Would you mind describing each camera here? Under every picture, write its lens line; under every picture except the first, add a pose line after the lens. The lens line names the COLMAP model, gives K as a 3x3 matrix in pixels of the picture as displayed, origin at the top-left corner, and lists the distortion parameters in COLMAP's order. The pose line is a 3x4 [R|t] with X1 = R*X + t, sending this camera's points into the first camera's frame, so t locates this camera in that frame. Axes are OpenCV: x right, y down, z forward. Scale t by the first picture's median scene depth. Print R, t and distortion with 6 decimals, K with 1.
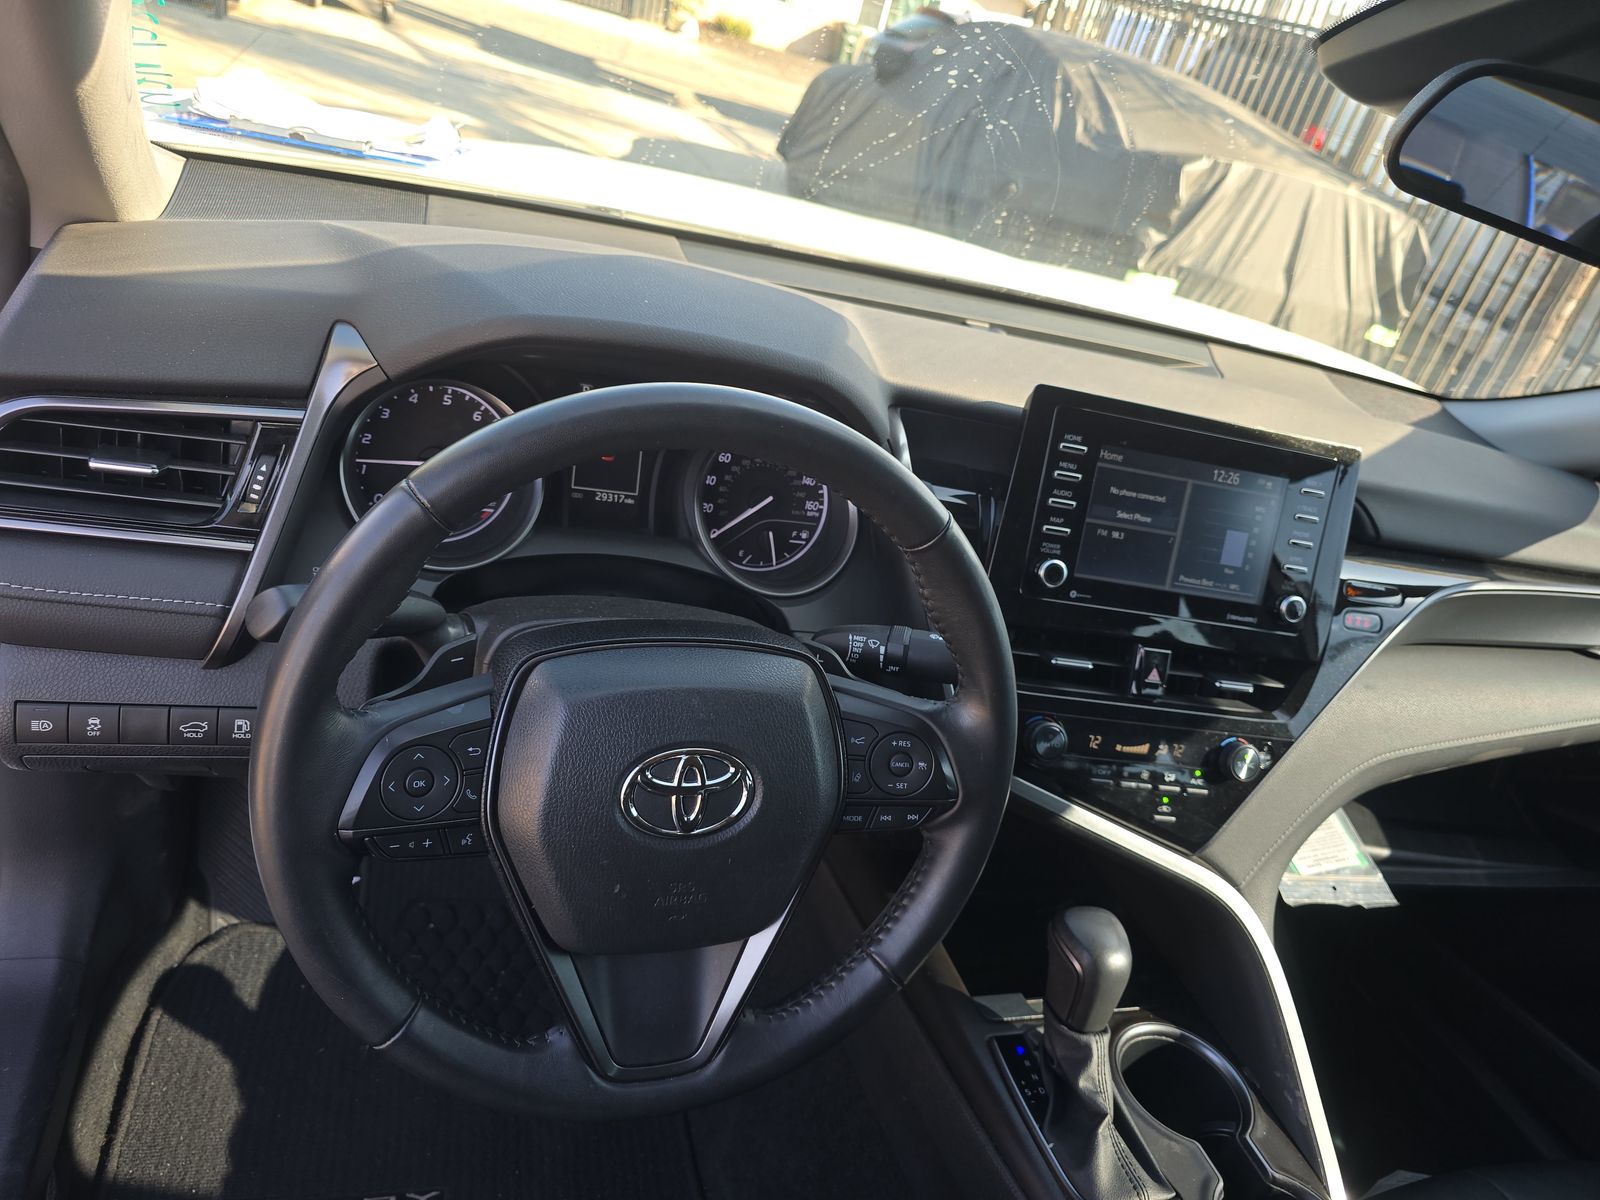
lens RADIAL K [[1081.3, 0, 787.1], [0, 1081.3, 597.7], [0, 0, 1]] dist [0.014558, -0.031103]
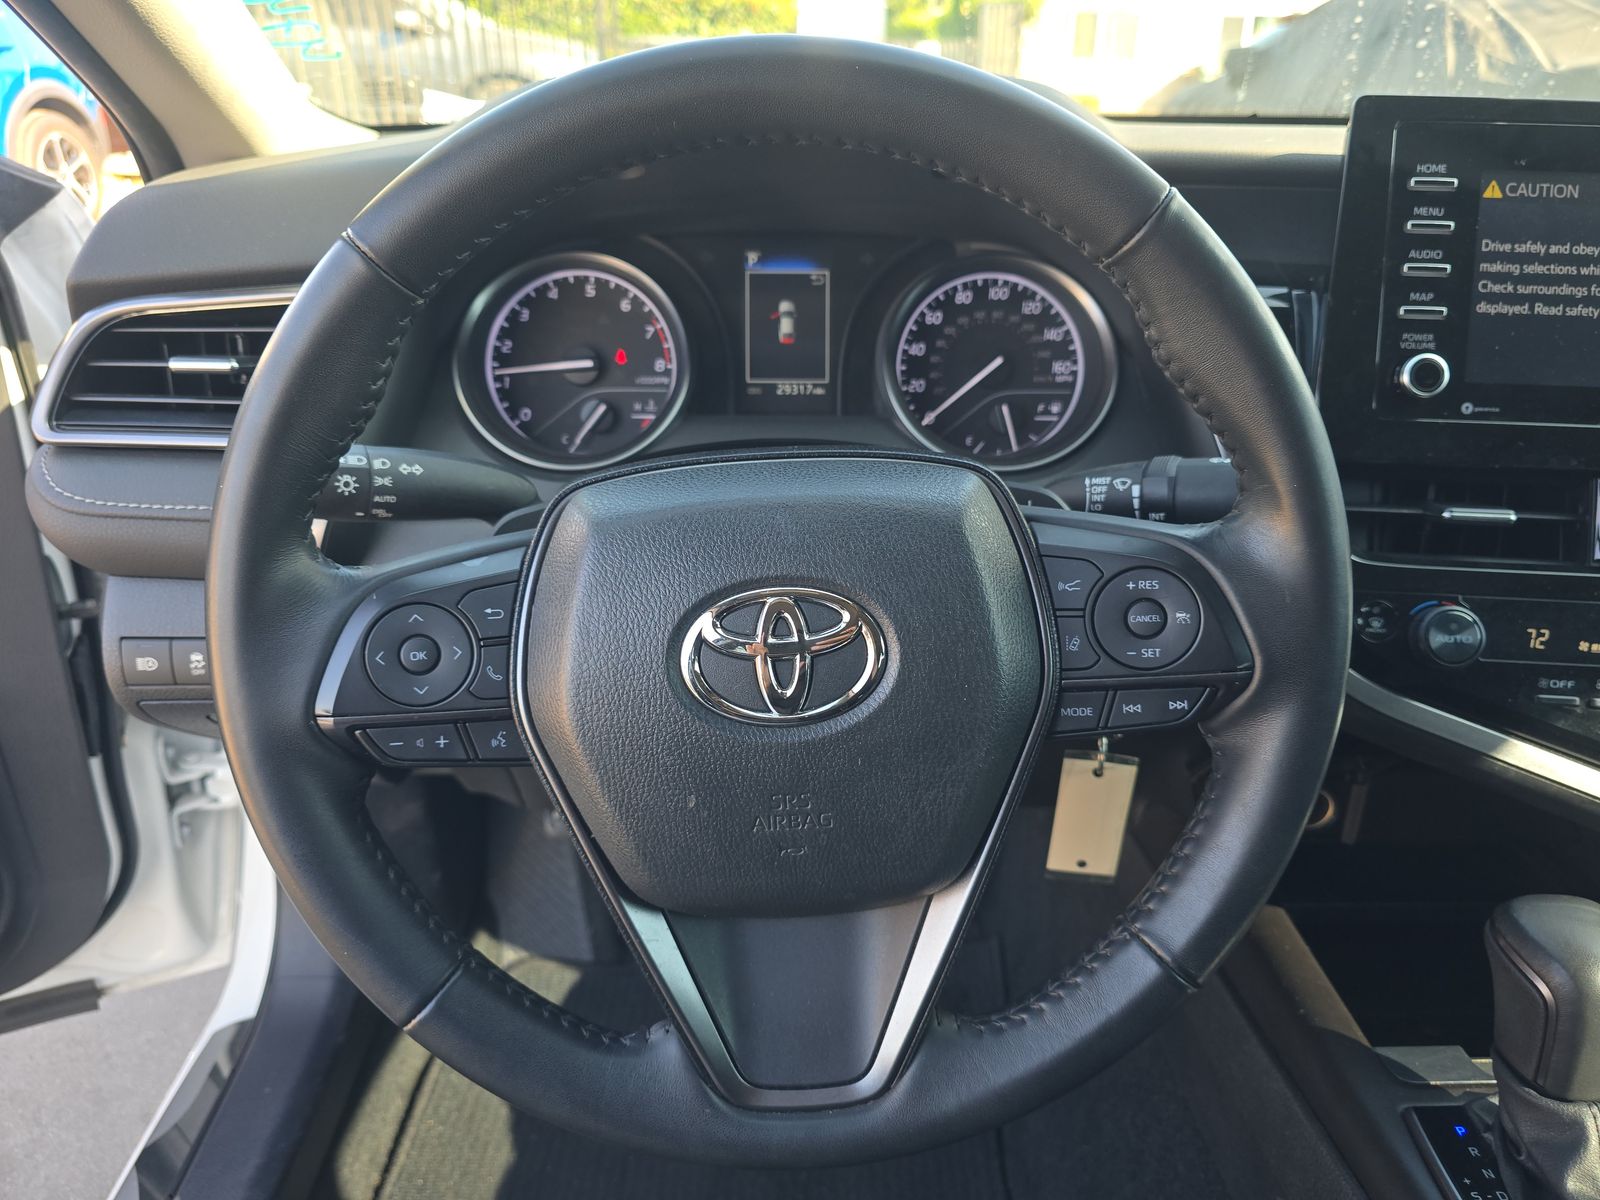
lens RADIAL K [[1081.3, 0, 800.2], [0, 1081.3, 607.4], [0, 0, 1]] dist [0.014558, -0.031103]
pose [[0.933338, -0.099010, -0.345076, 0.108344], [0.071096, 0.993156, -0.092665, 0.153435], [0.351889, 0.061954, 0.933989, 0.274075]]
